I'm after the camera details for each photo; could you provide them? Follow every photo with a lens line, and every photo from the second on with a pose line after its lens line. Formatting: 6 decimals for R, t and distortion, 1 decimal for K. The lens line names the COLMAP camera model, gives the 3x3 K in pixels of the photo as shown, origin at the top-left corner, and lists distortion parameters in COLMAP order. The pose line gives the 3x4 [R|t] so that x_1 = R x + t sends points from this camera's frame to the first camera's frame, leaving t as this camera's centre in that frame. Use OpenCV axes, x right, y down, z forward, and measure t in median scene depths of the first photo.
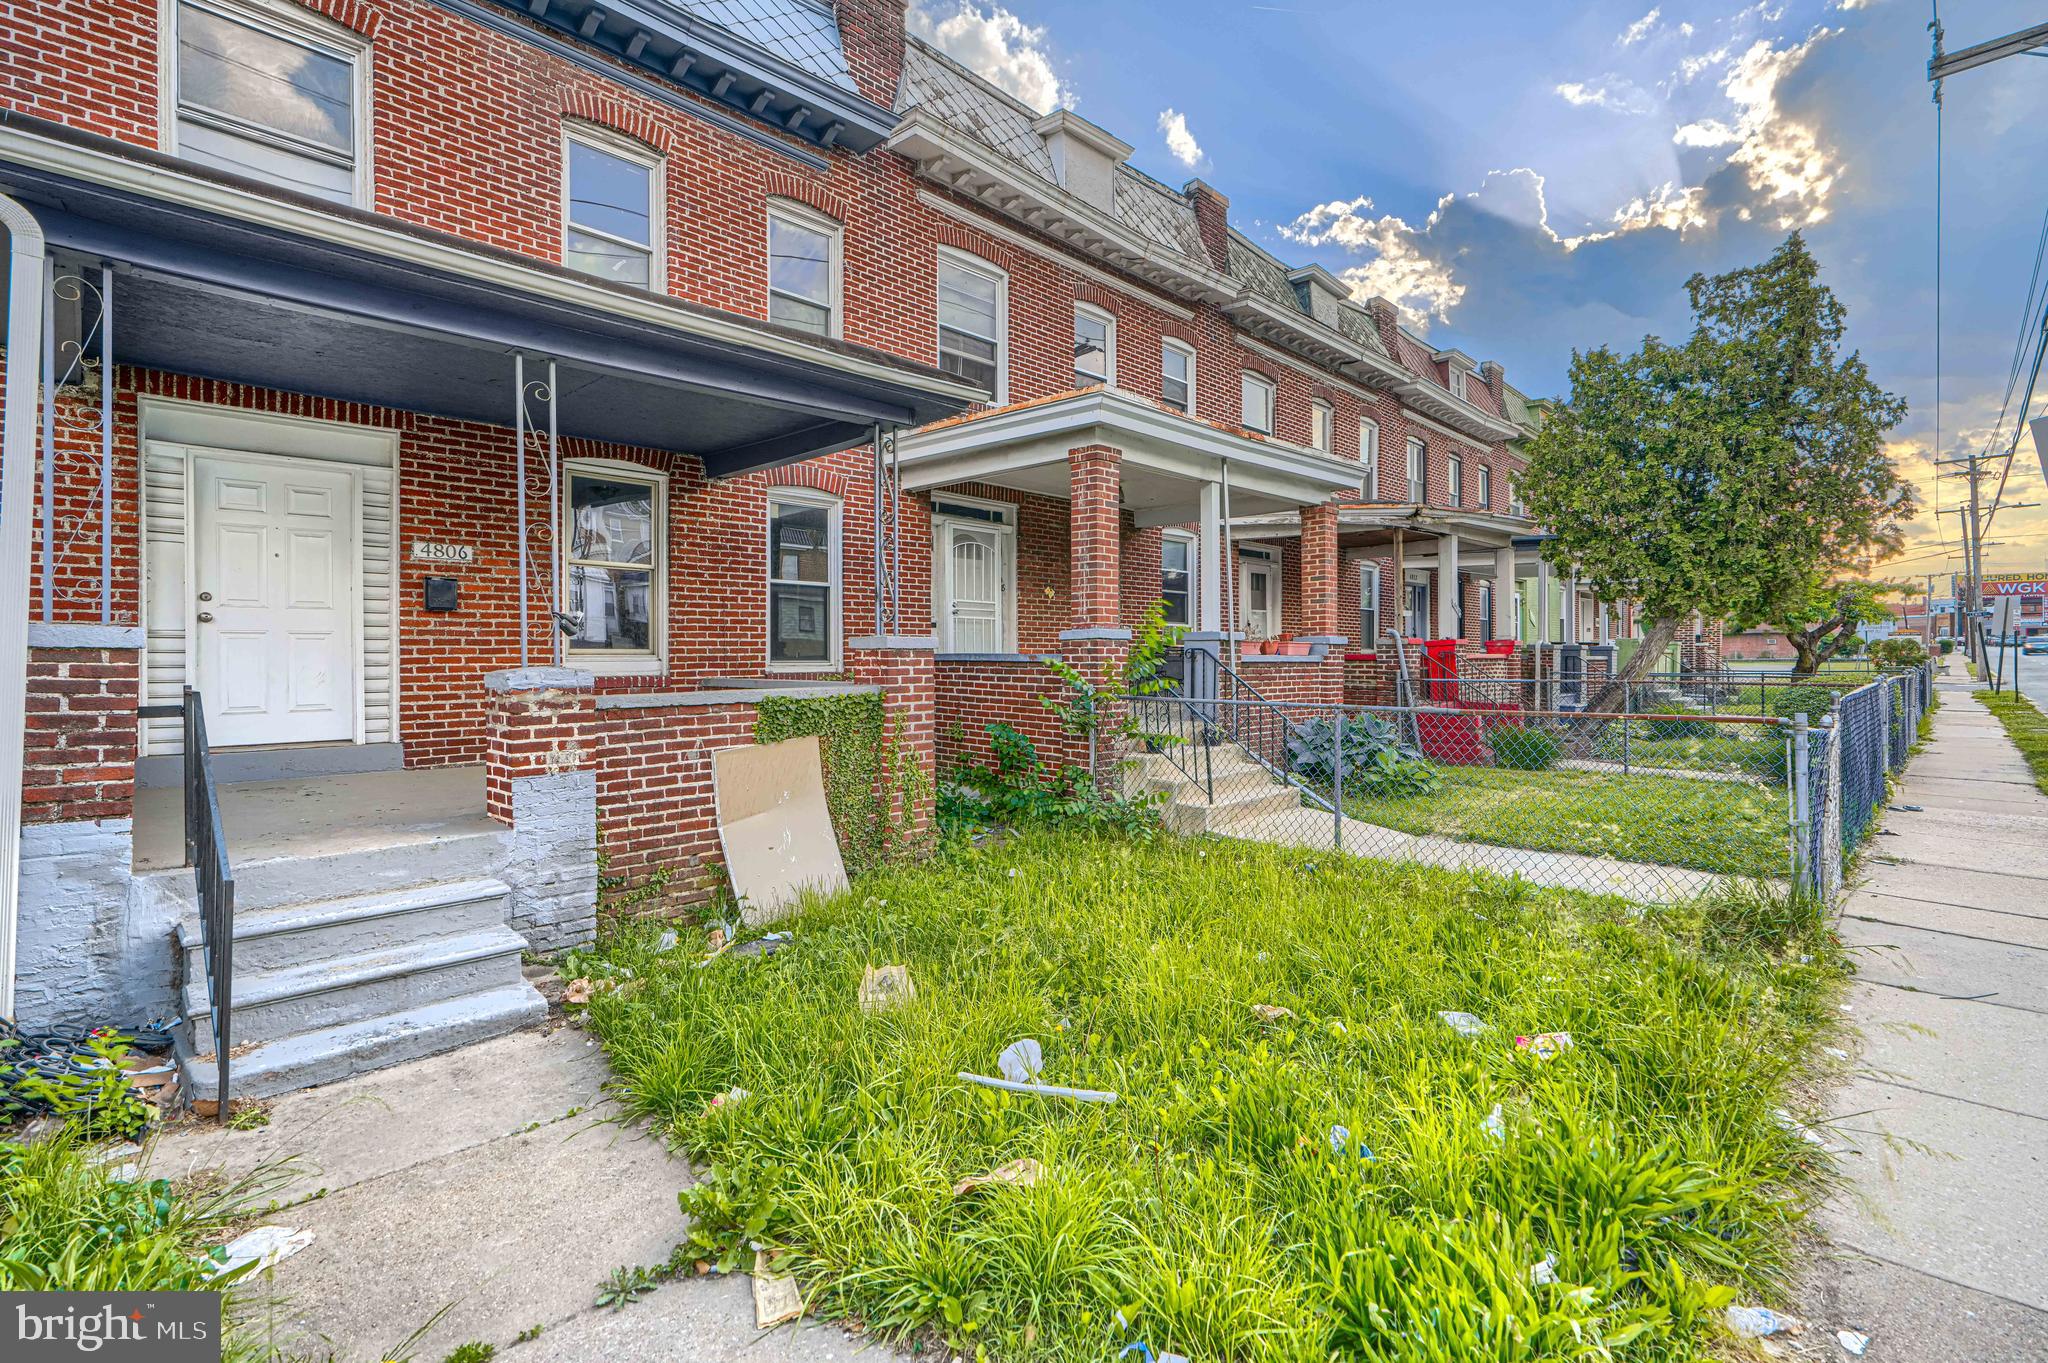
lens RADIAL K [[943.1, 0, 1016.4], [0, 943.1, 656.7], [0, 0, 1]] dist [0.001343, 0.000506]
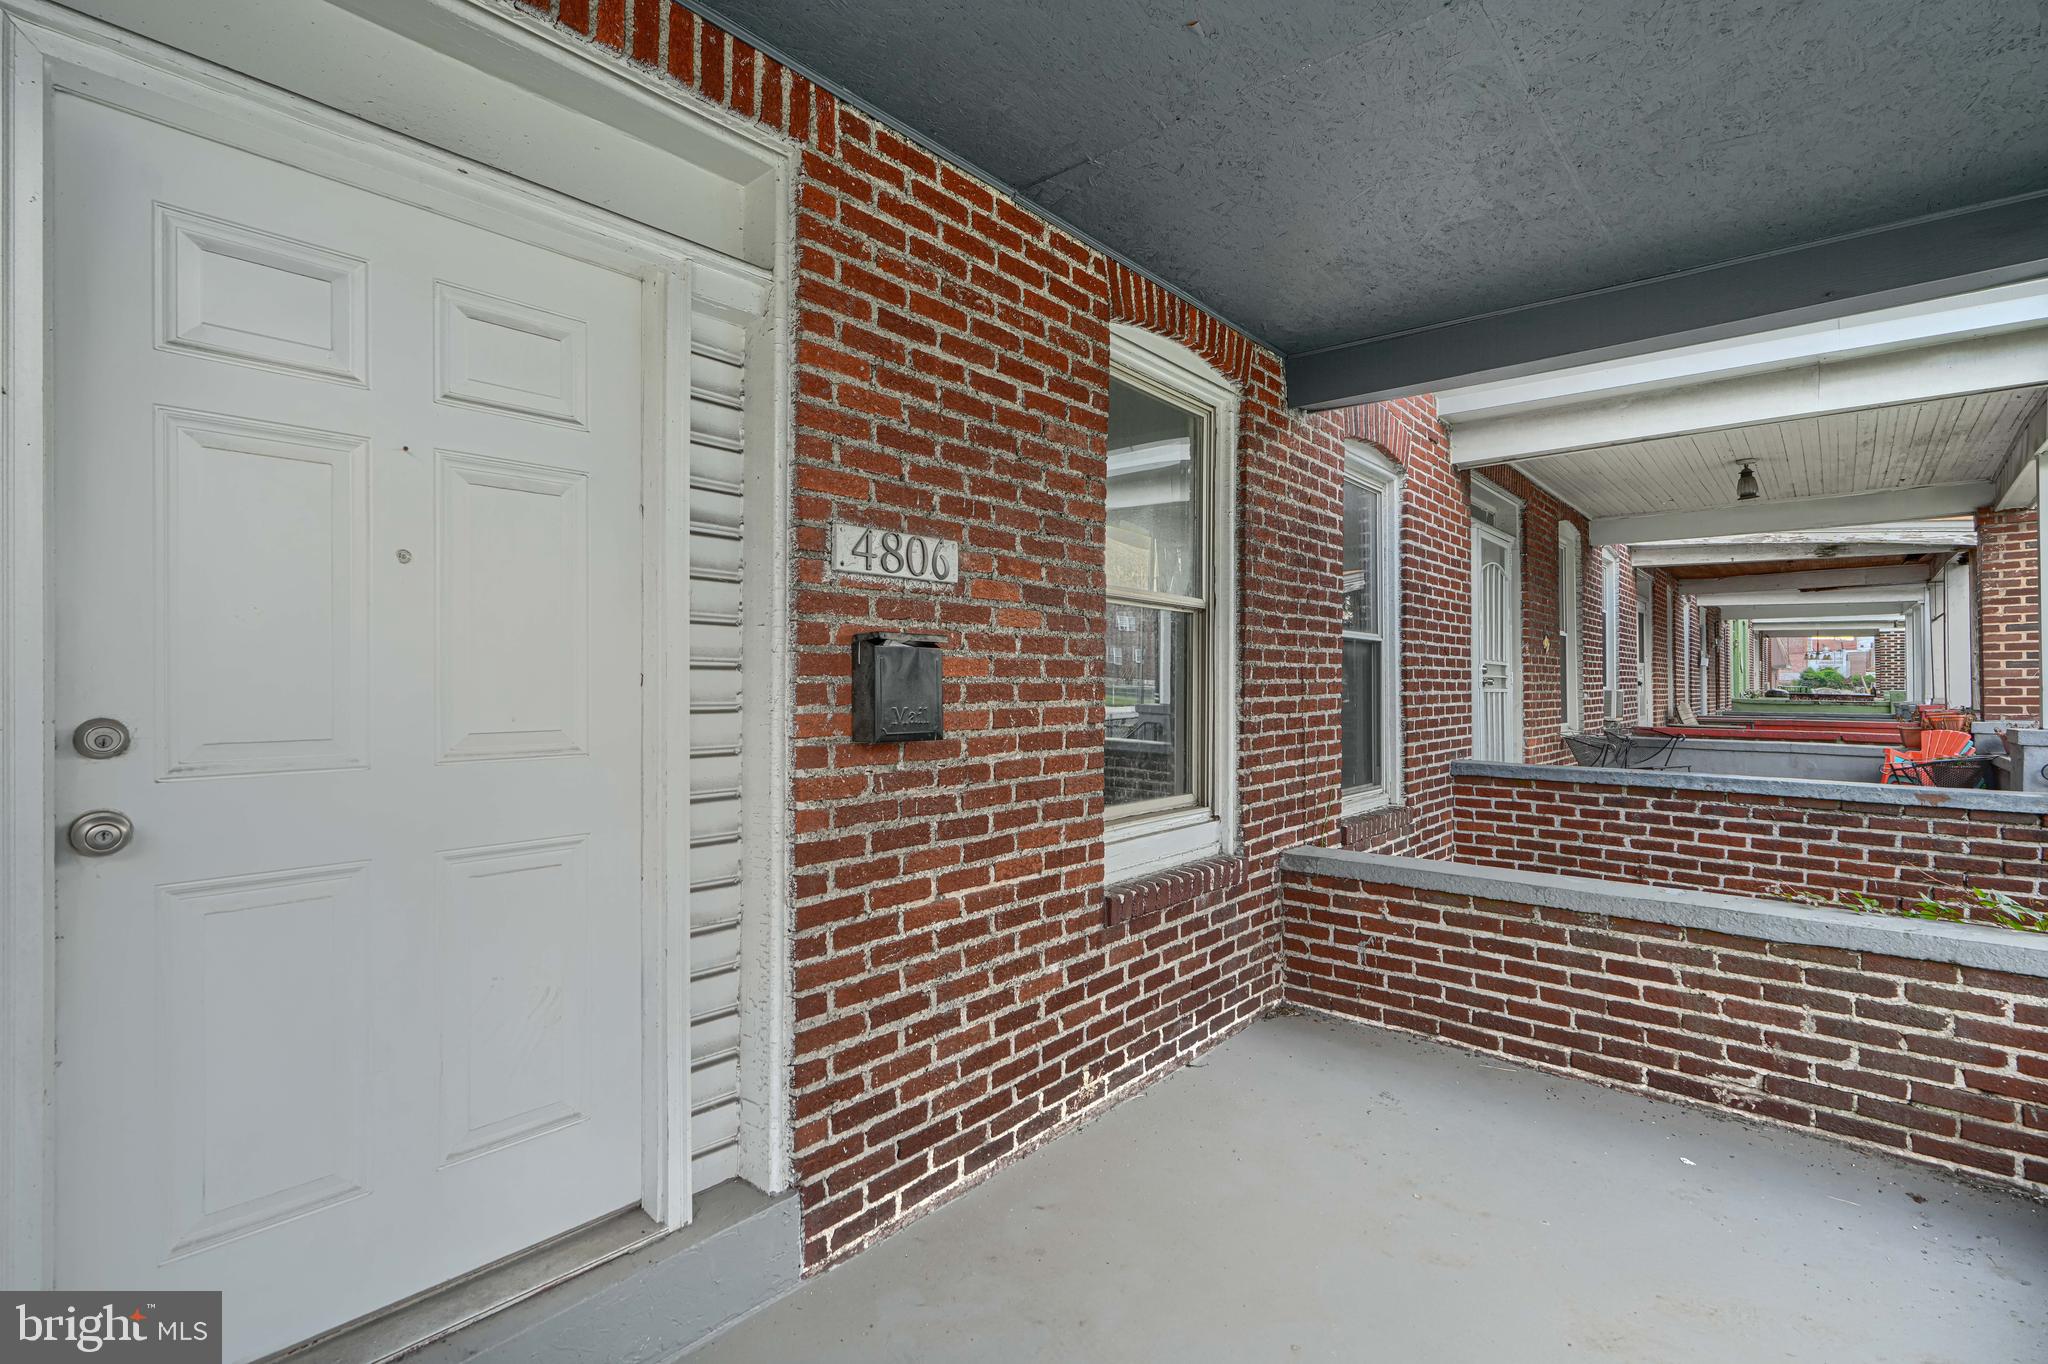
lens RADIAL K [[933.0, 0, 1024.0], [0, 933.0, 682.0], [0, 0, 1]] dist [0.000419, 0.000274]
pose [[0.998210, -0.000242, 0.059805, -0.586314], [0.000743, 0.999965, -0.008361, -0.066389], [-0.059800, 0.008390, 0.998175, 0.686640]]
